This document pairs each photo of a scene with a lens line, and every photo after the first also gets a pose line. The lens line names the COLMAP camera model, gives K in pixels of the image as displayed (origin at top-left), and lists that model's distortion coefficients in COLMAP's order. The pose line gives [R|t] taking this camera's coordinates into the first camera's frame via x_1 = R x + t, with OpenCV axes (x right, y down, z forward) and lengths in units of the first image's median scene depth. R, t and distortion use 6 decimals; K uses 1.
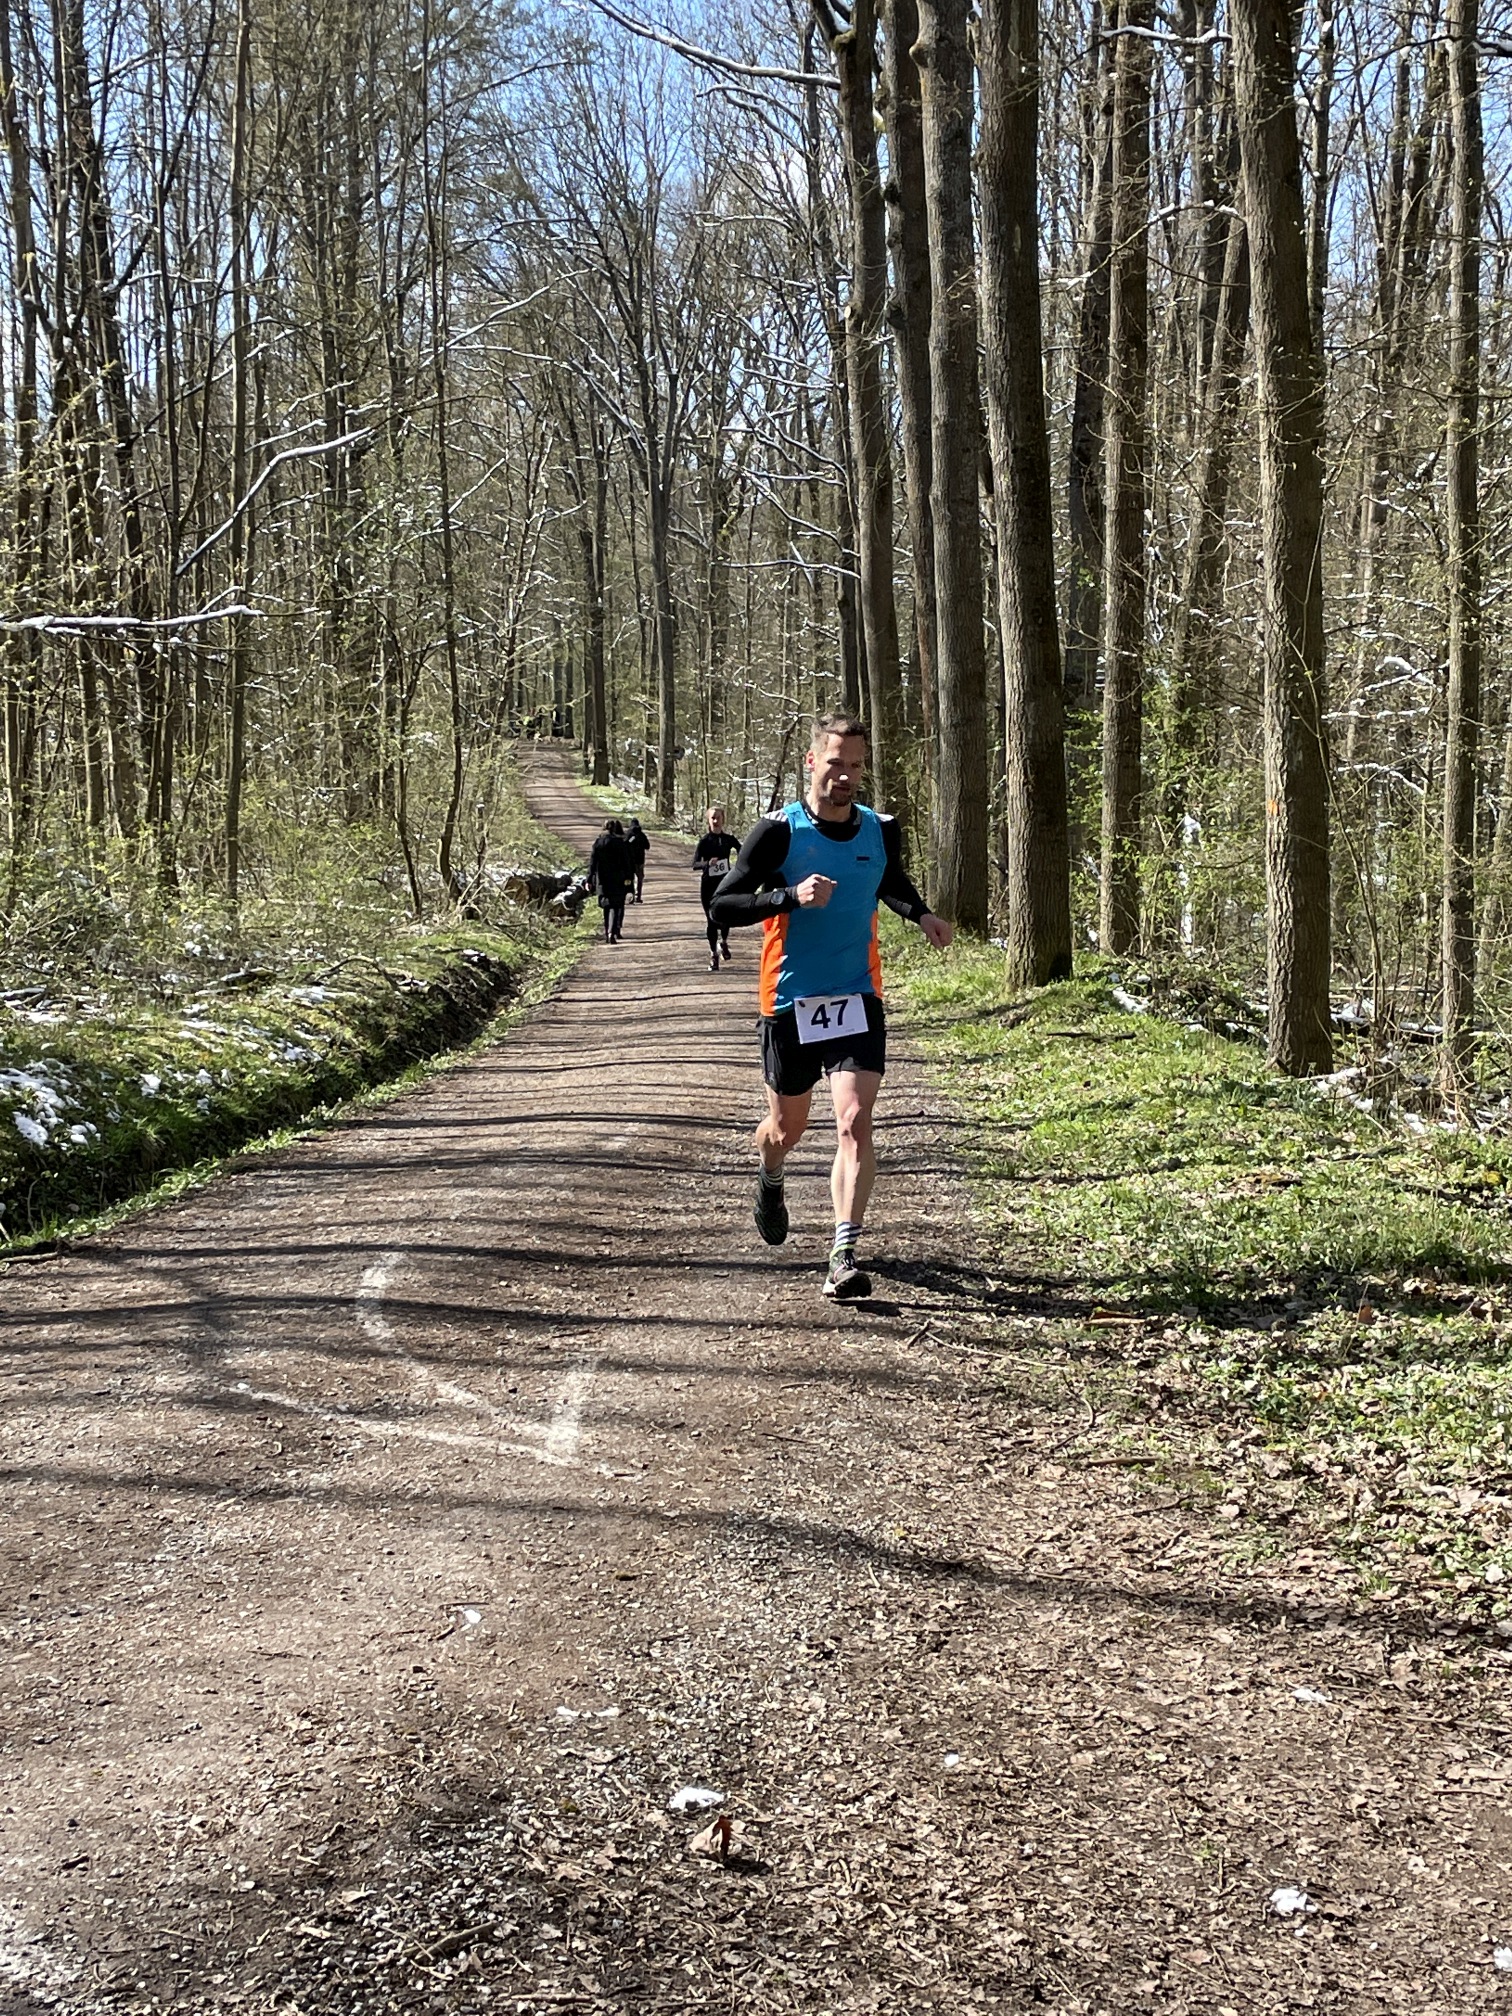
lens RADIAL K [[2864.8, 0, 807.2], [0, 2864.8, 1020.5], [0, 0, 1]] dist [0.115401, -0.268225]
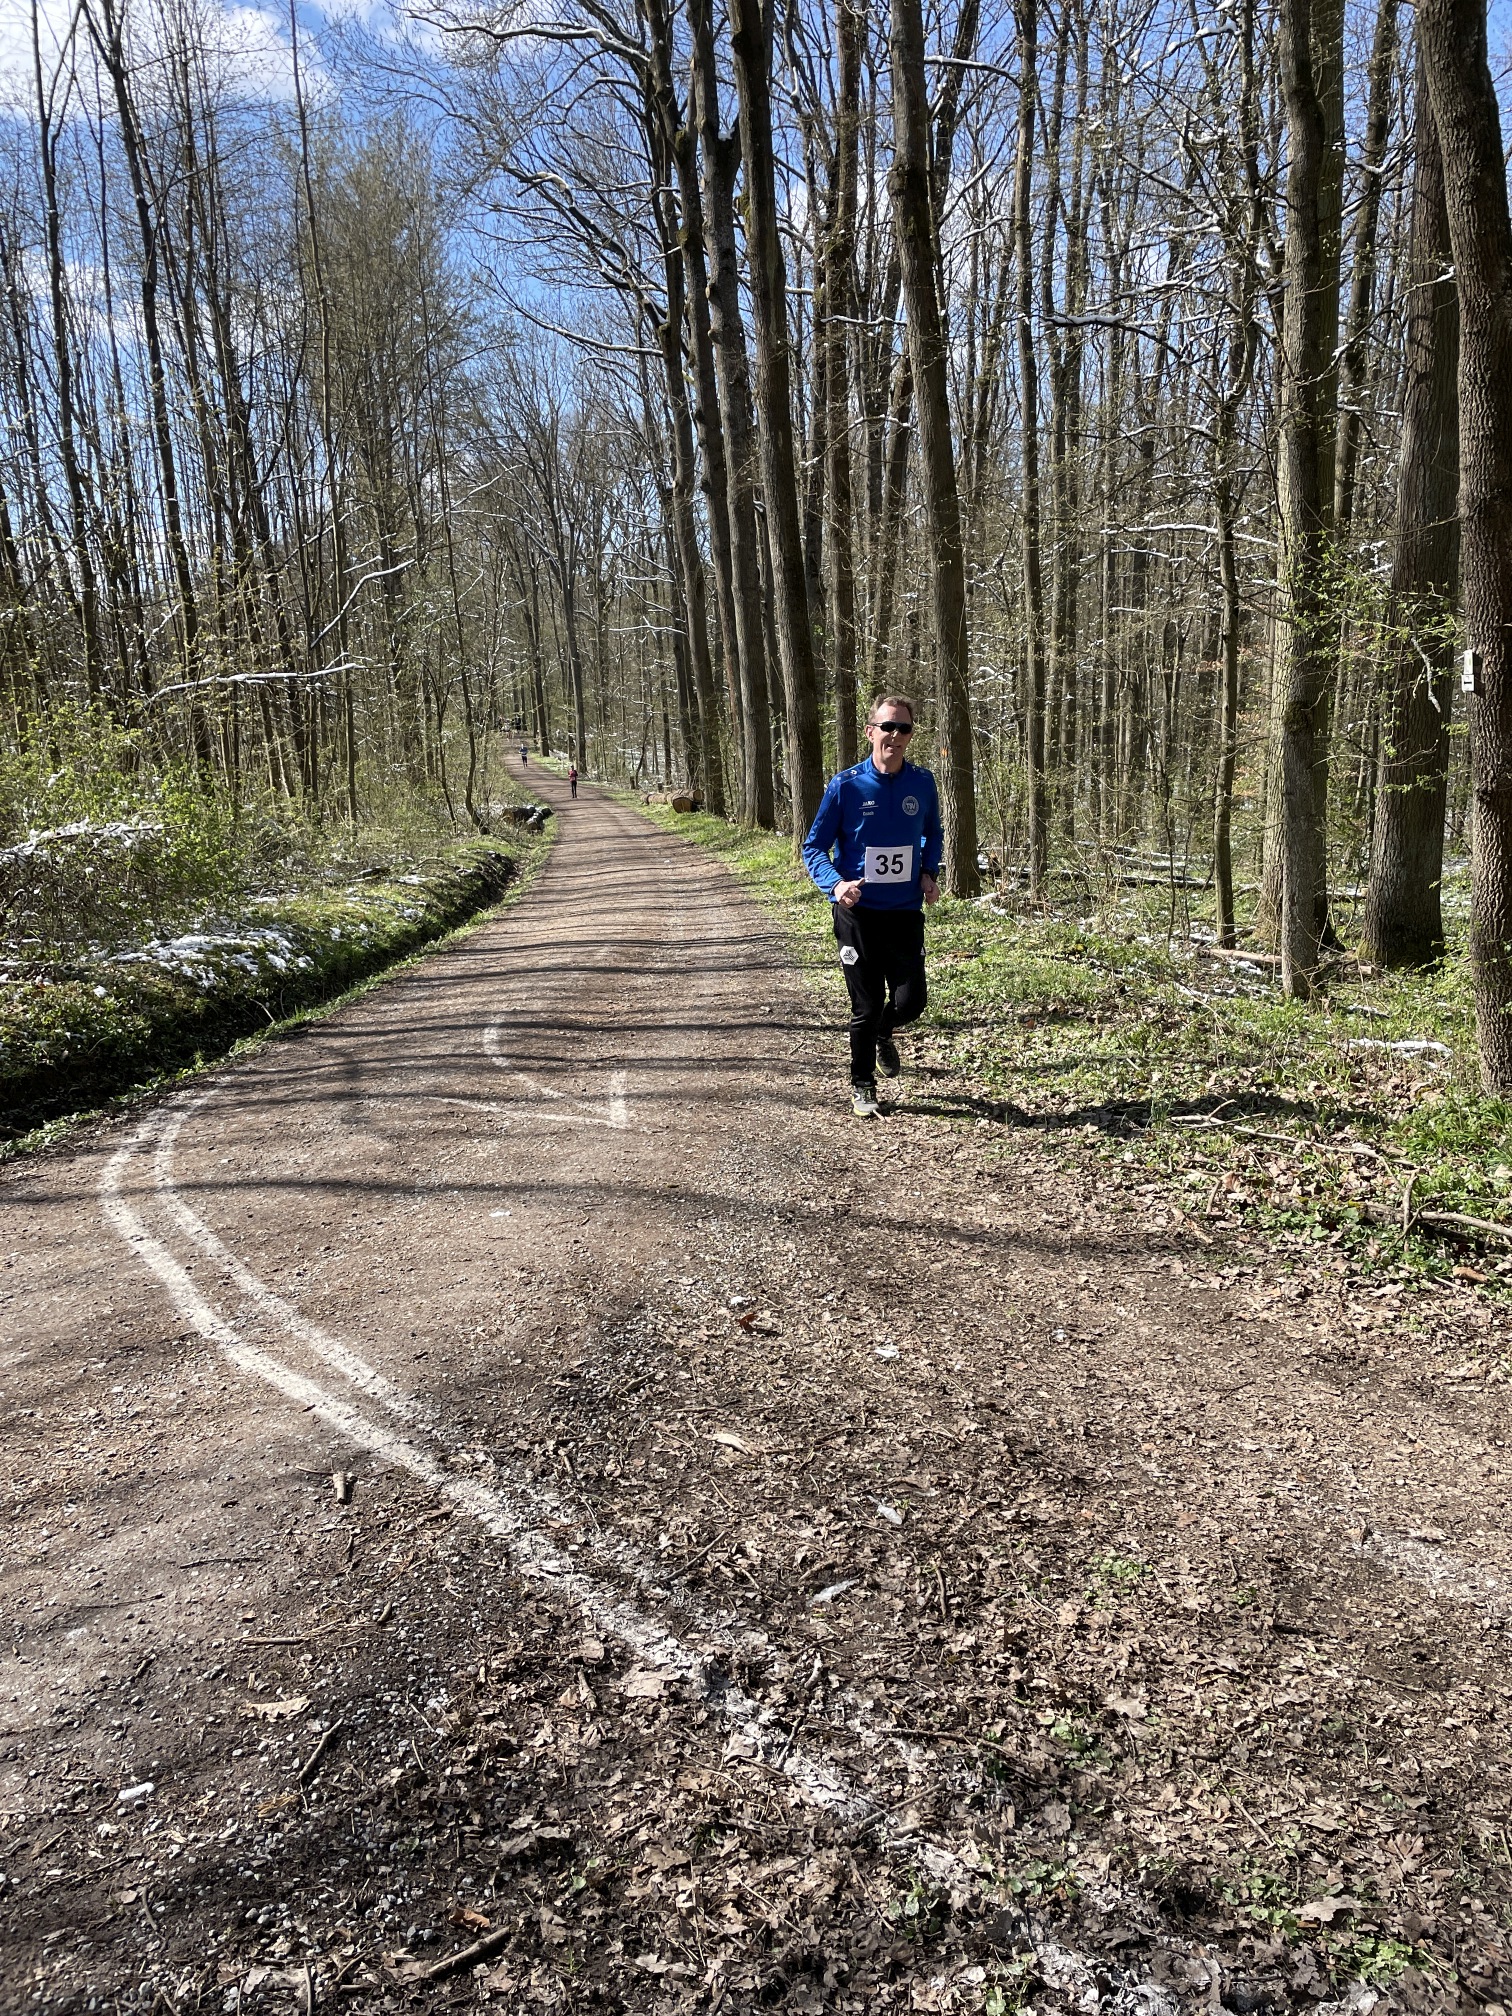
lens RADIAL K [[1546.9, 0, 752.7], [0, 1546.9, 1013.7], [0, 0, 1]] dist [0.085248, -0.123252]
pose [[0.997234, -0.052887, 0.052219, -0.056294], [0.048160, 0.994957, 0.087979, -0.002859], [-0.056609, -0.085221, 0.994753, 0.010670]]
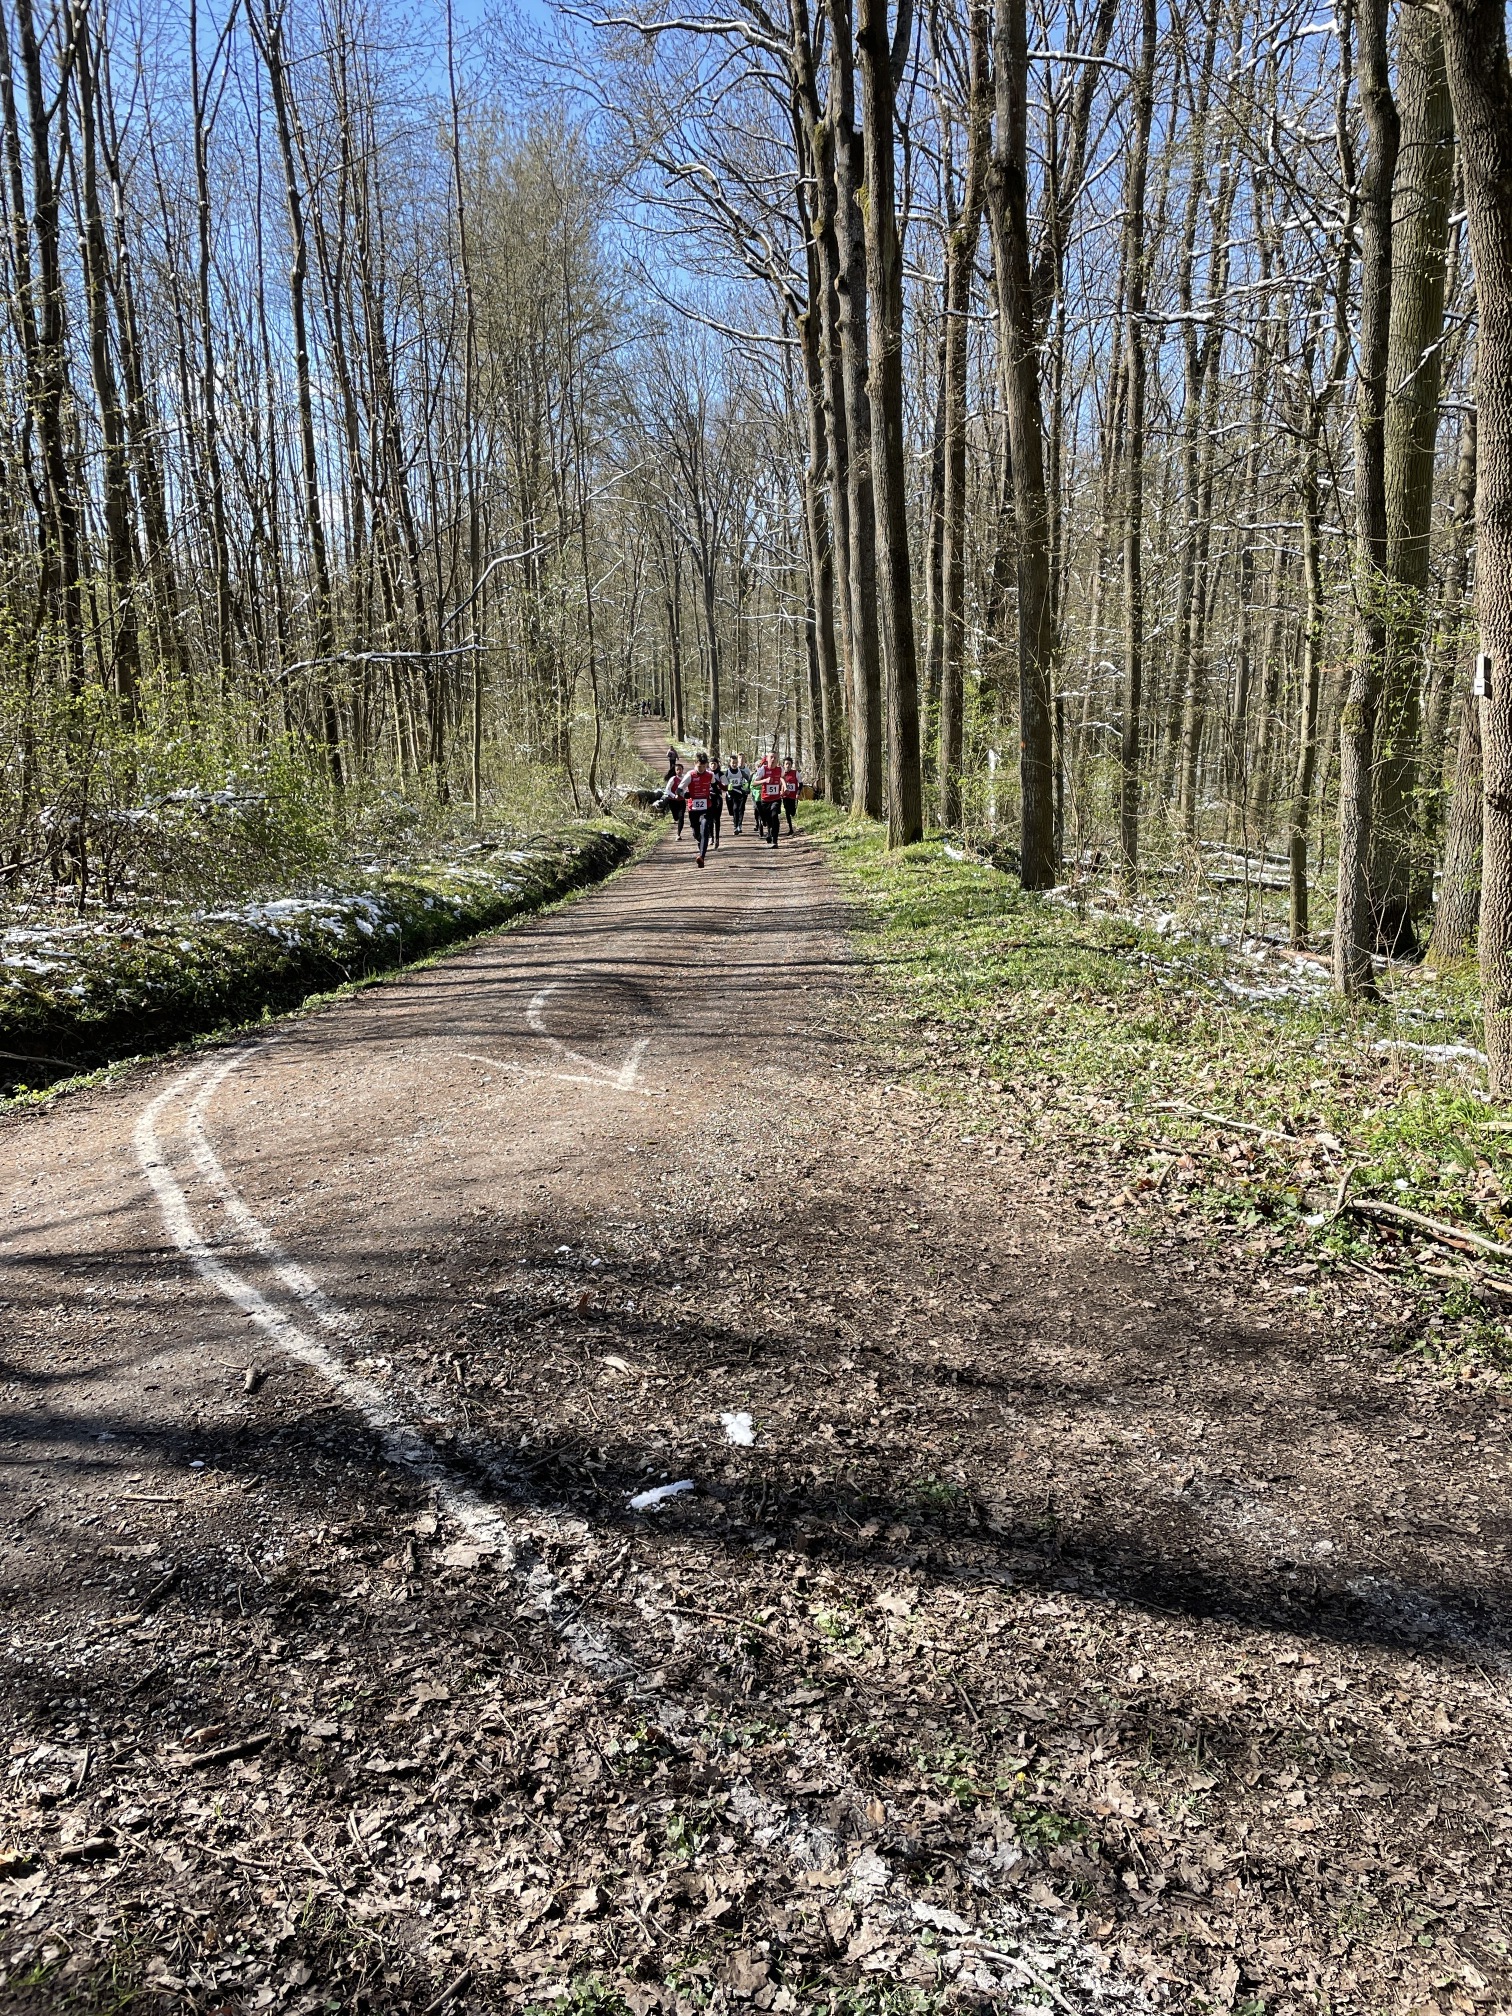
lens RADIAL K [[1539.8, 0, 757.6], [0, 1539.8, 1008.5], [0, 0, 1]] dist [0.084500, -0.119475]
pose [[0.999639, -0.011098, -0.024459, 0.034968], [0.013255, 0.995864, 0.089884, 0.008071], [0.023360, -0.090176, 0.995652, -0.036338]]
